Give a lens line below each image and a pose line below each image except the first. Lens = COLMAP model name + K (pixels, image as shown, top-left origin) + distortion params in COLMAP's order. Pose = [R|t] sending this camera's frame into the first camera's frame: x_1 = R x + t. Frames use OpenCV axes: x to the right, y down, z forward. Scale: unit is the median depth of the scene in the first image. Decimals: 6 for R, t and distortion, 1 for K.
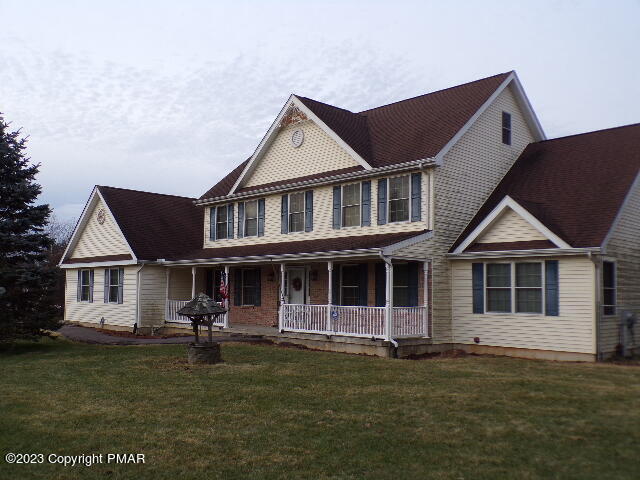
lens RADIAL K [[617.5, 0, 320.0], [0, 617.5, 240.0], [0, 0, 1]] dist [-0.001944, -0.004486]
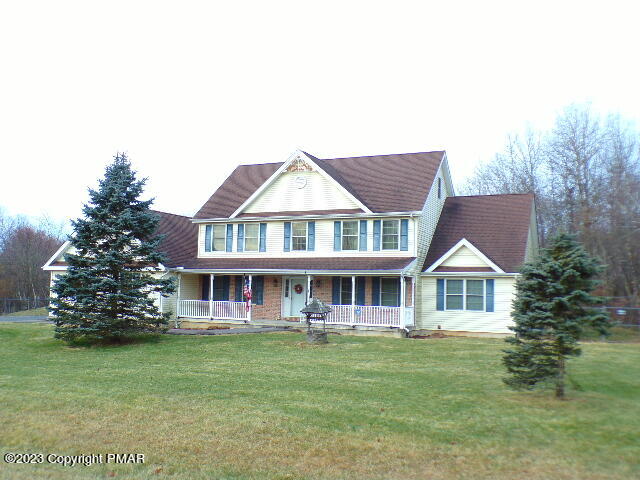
lens RADIAL K [[617.5, 0, 320.0], [0, 617.5, 240.0], [0, 0, 1]] dist [-0.001944, -0.004486]
pose [[0.923192, 0.038356, 0.382422, -0.627488], [-0.043300, 0.999053, 0.004327, -0.054261], [-0.381893, -0.020554, 0.923978, -0.338752]]
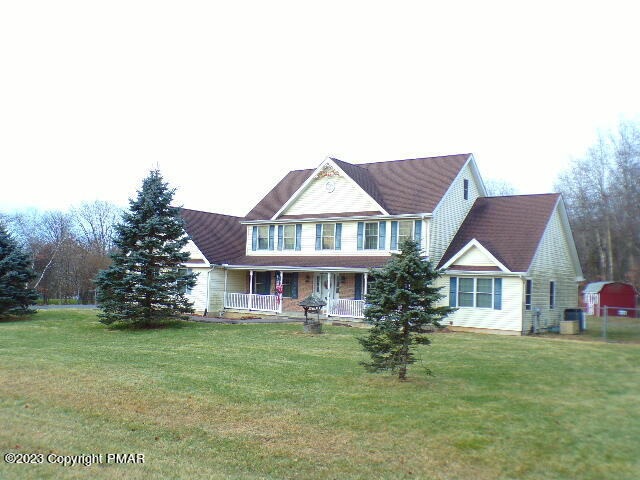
lens RADIAL K [[617.5, 0, 320.0], [0, 617.5, 240.0], [0, 0, 1]] dist [-0.001944, -0.004486]
pose [[0.984664, 0.034812, 0.170956, -0.378617], [-0.039068, 0.999003, 0.021592, -0.082209], [-0.170034, -0.027940, 0.985042, -0.564624]]
